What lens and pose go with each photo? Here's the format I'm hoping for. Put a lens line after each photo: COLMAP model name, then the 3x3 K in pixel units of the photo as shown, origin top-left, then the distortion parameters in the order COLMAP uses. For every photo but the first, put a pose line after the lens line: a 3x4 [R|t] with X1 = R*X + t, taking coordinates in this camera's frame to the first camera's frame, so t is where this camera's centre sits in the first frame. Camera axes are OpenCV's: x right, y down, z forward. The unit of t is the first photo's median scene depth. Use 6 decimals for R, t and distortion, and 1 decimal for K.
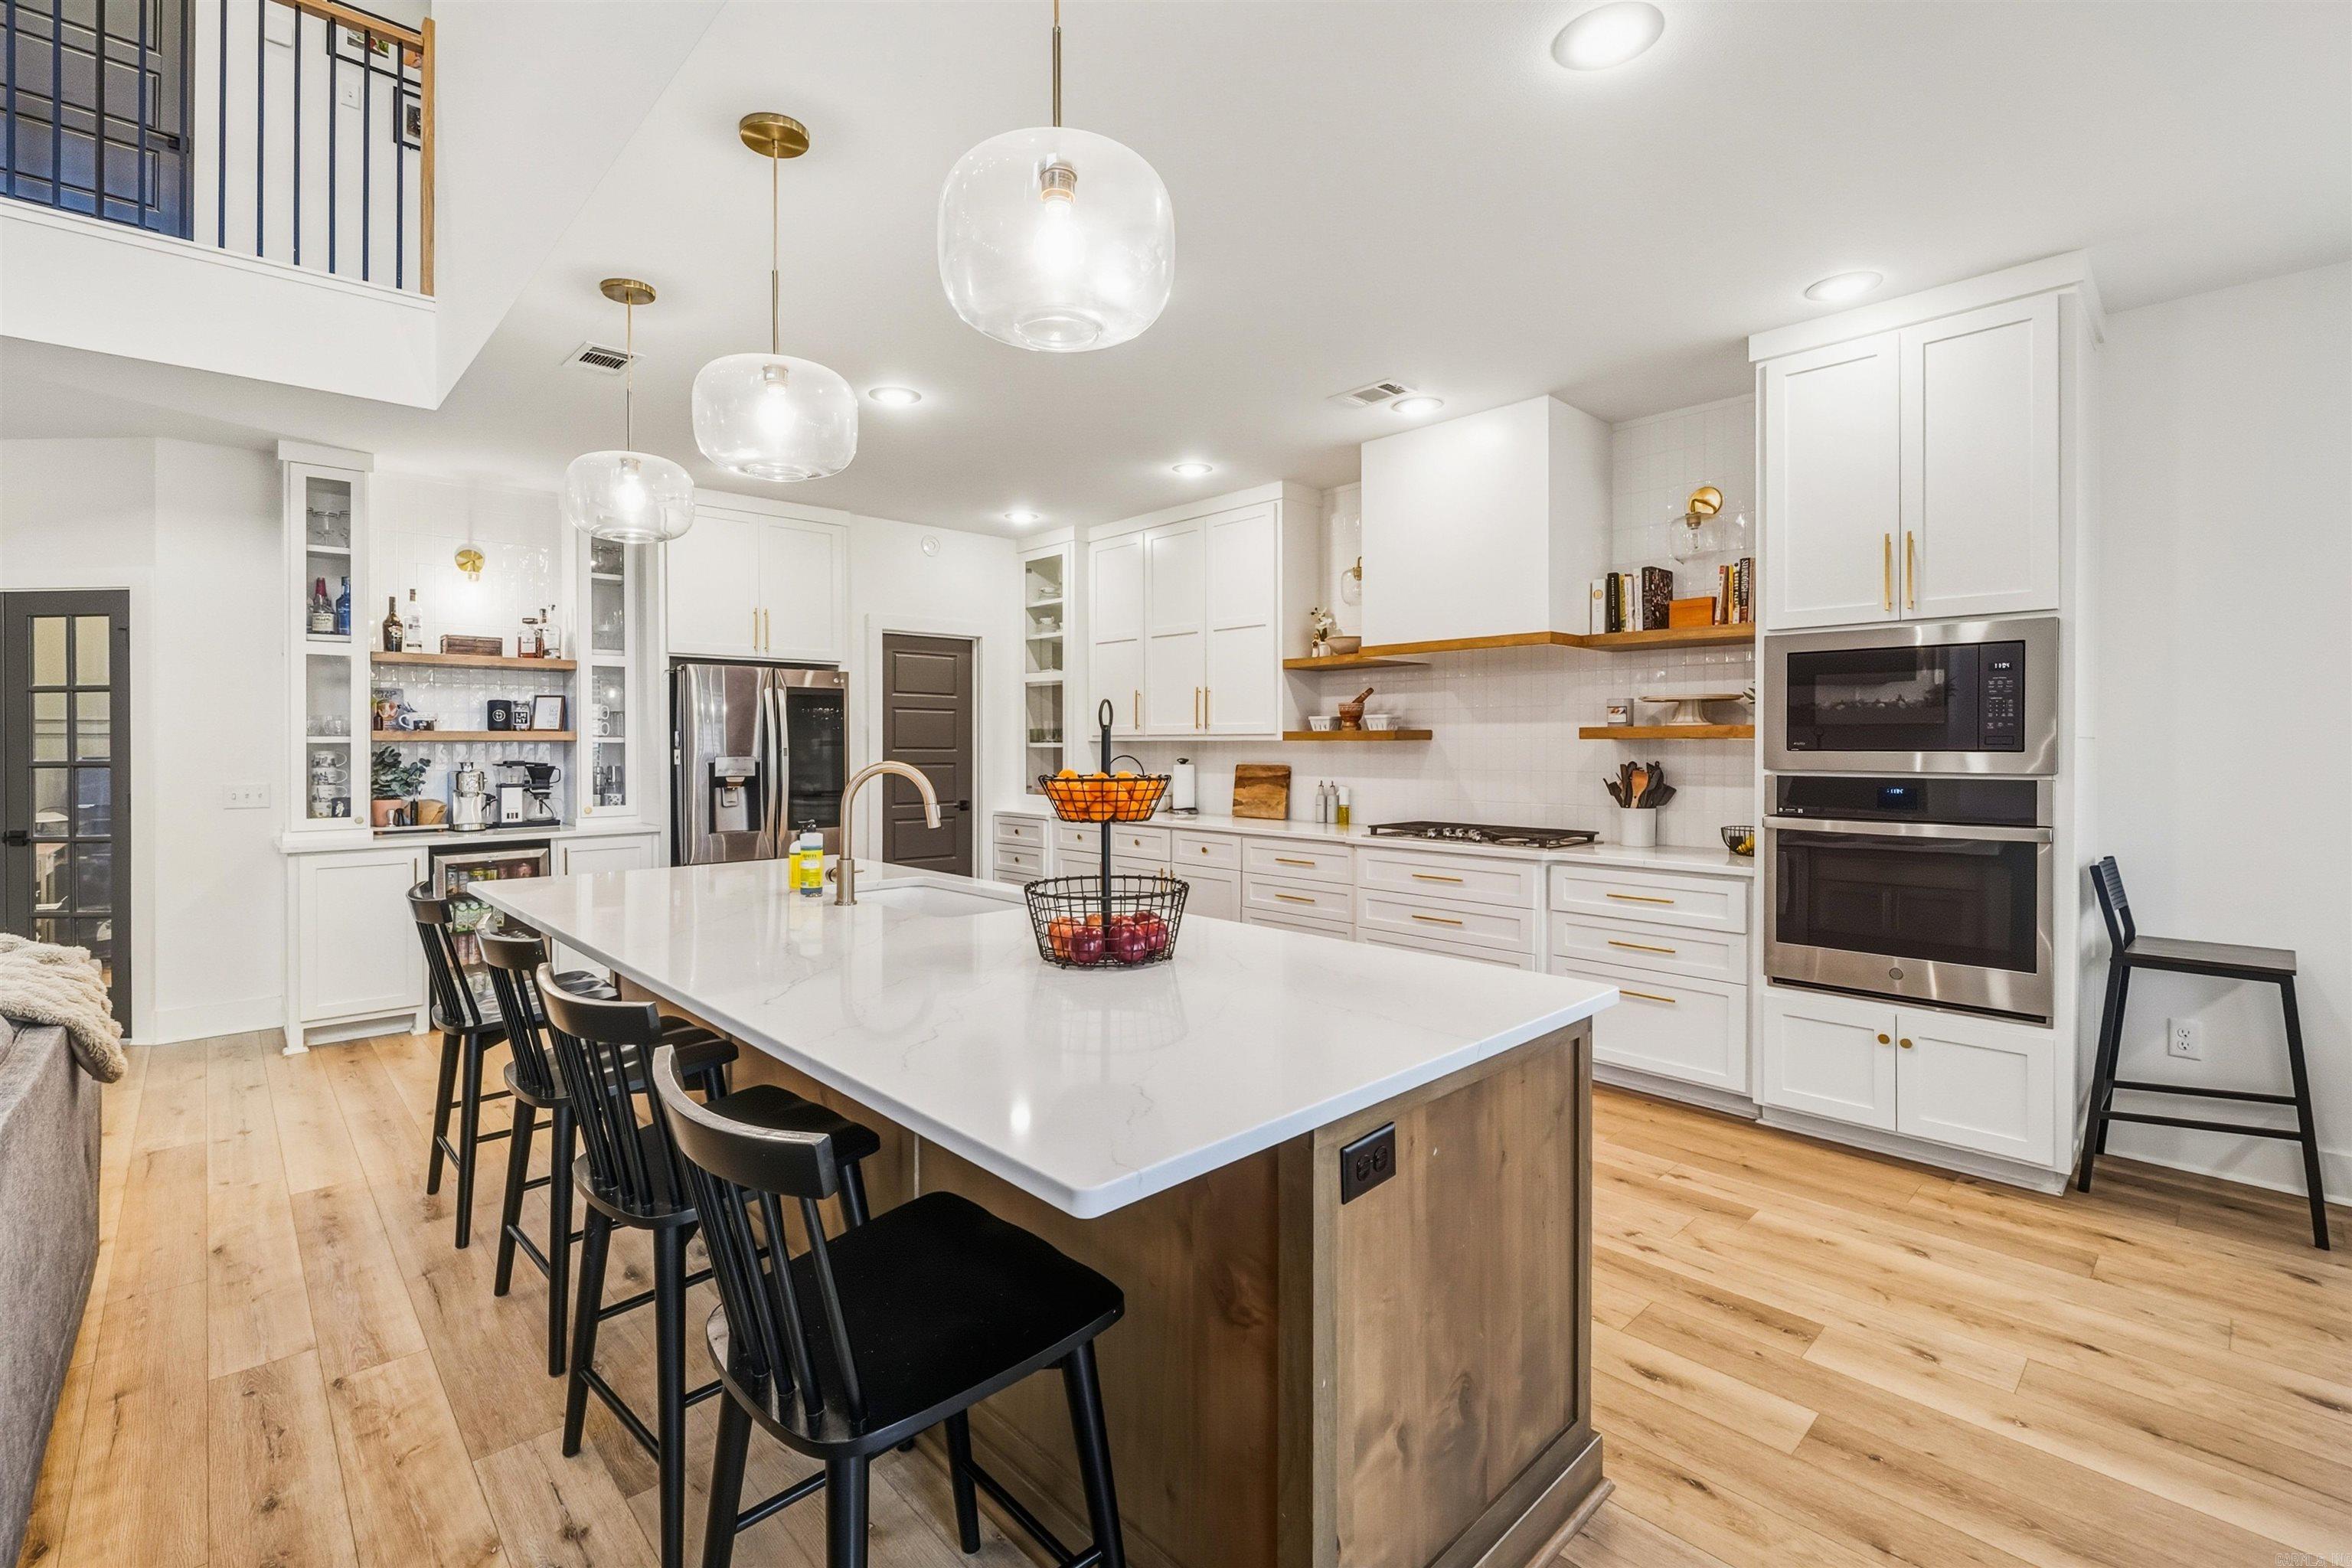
lens RADIAL K [[1035.5, 0, 1161.4], [0, 1035.5, 756.6], [0, 0, 1]] dist [-0.000750, 0.000091]
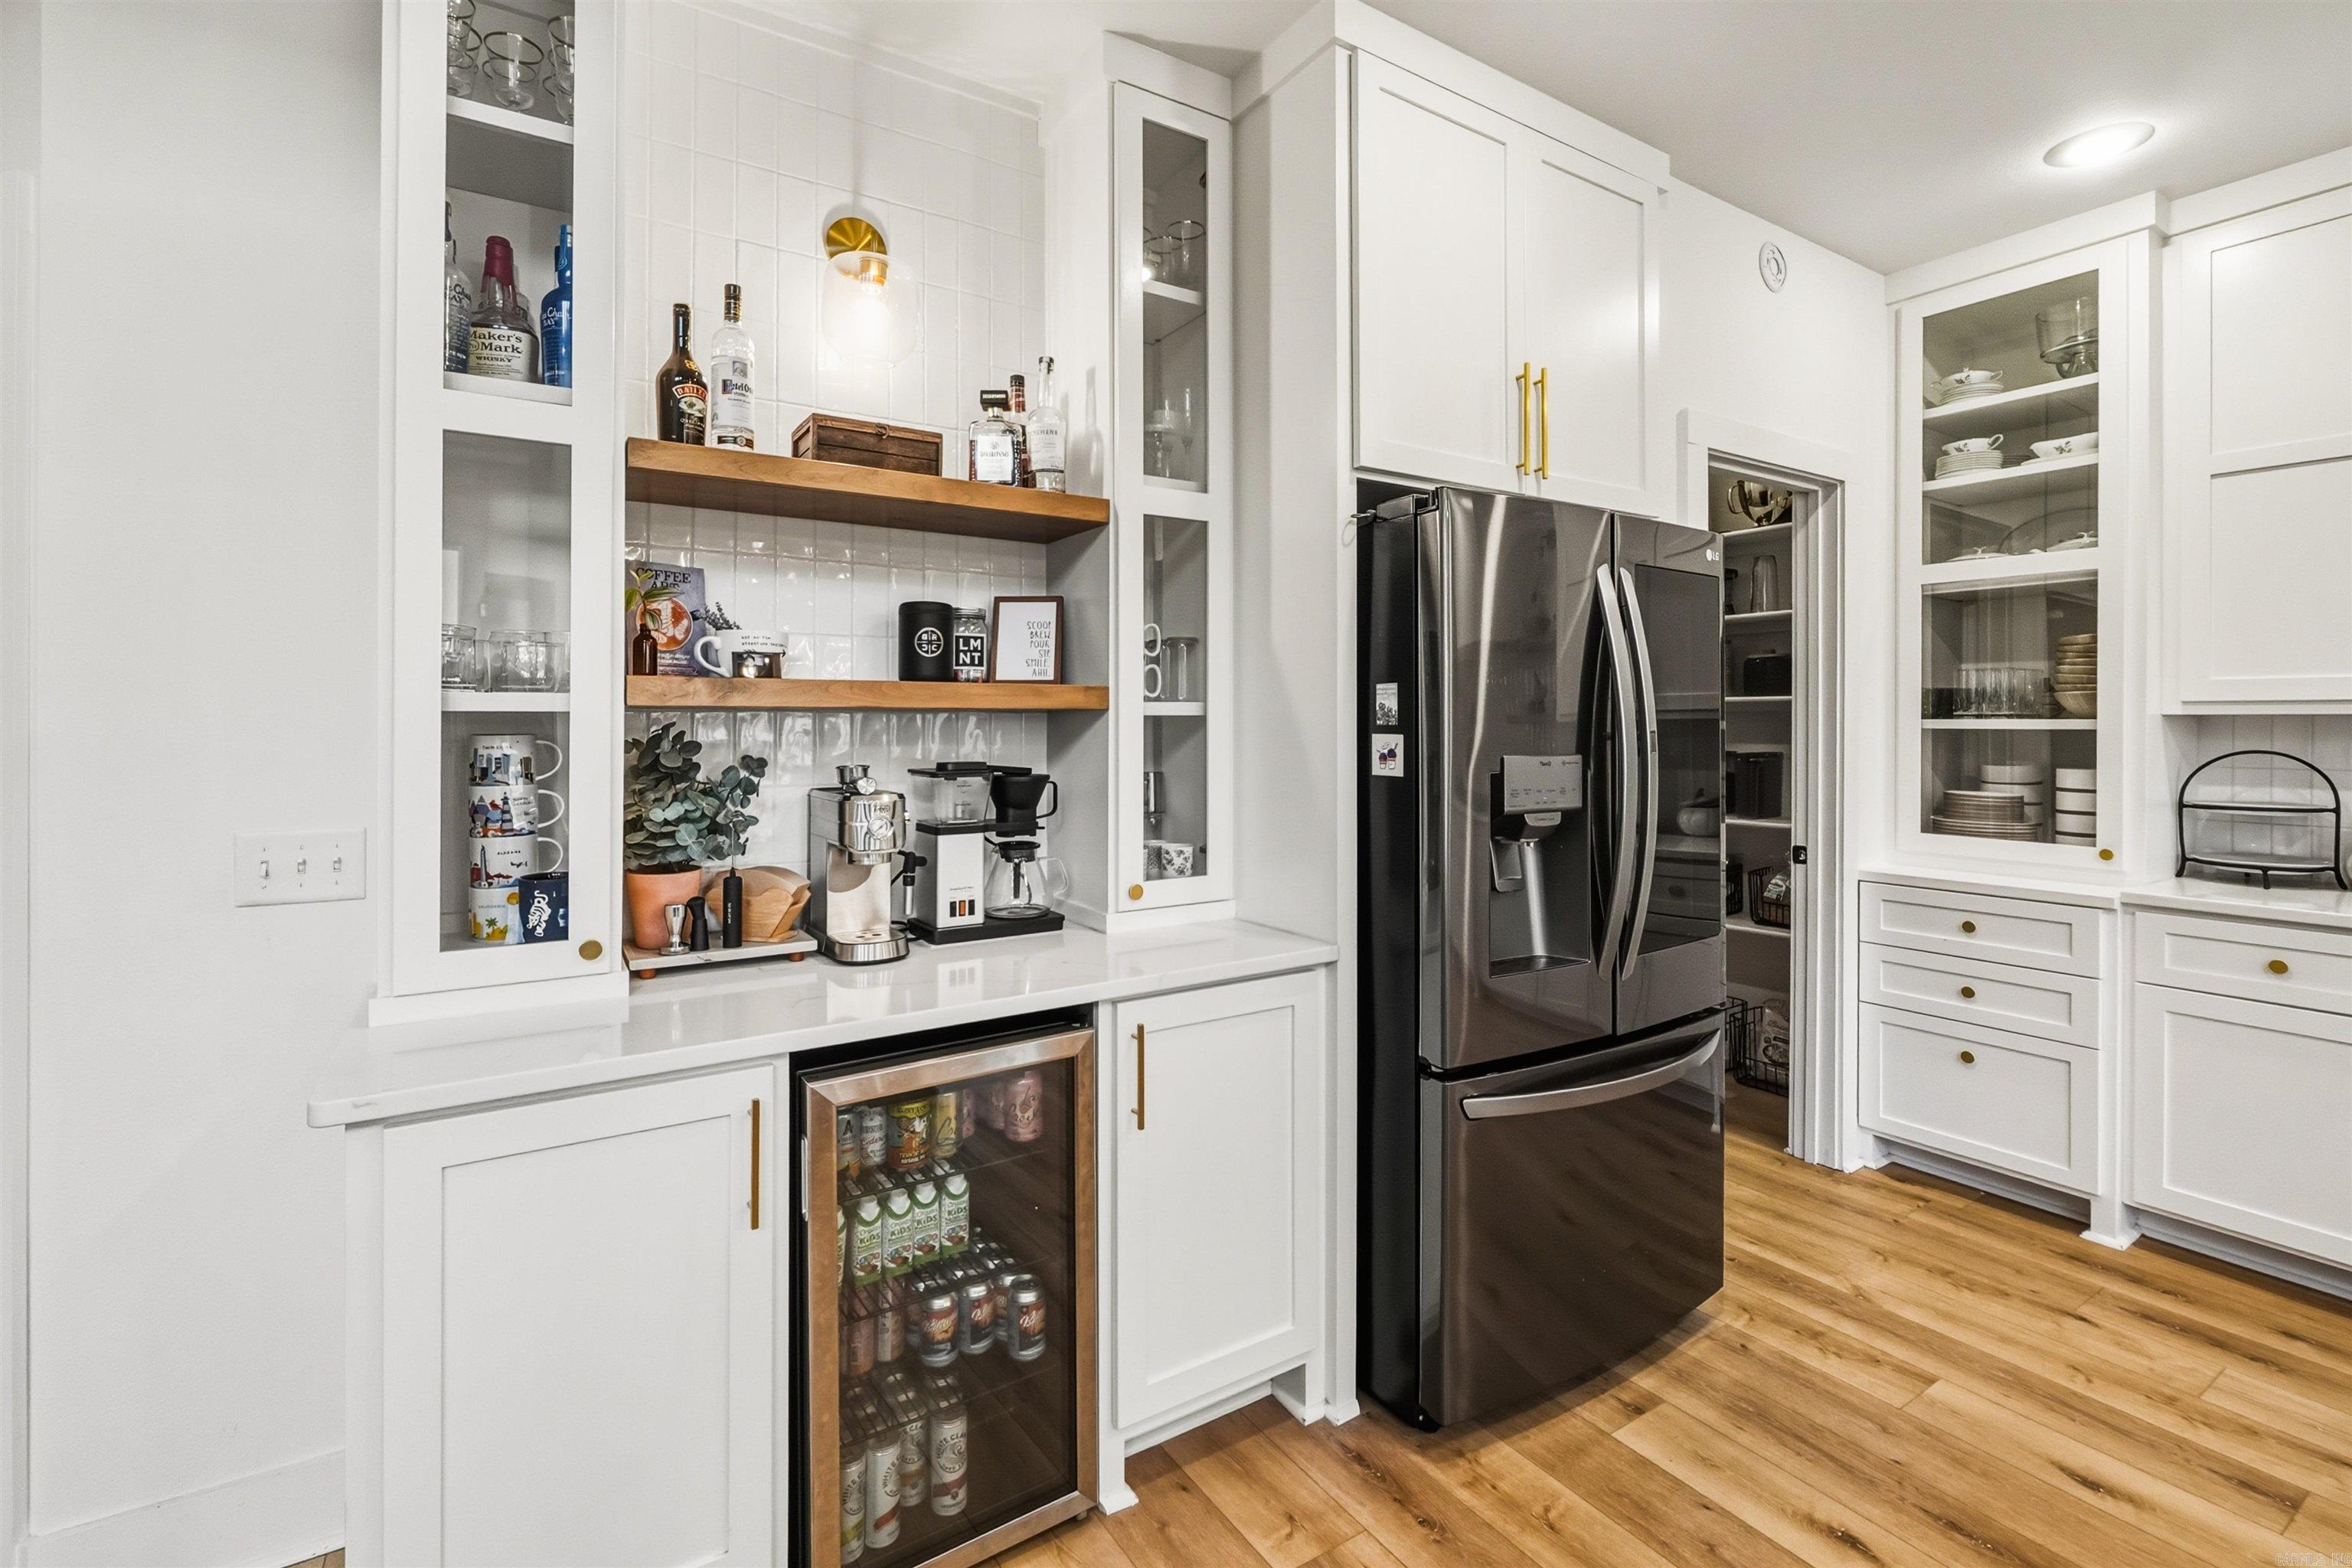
lens RADIAL K [[1033.8, 0, 1164.5], [0, 1033.8, 737.5], [0, 0, 1]] dist [0.000474, 0.000119]
pose [[0.984004, 0.004800, -0.178080, -0.528448], [-0.004736, 0.999988, 0.000784, -0.006040], [0.178081, 0.000071, 0.984016, 0.697001]]
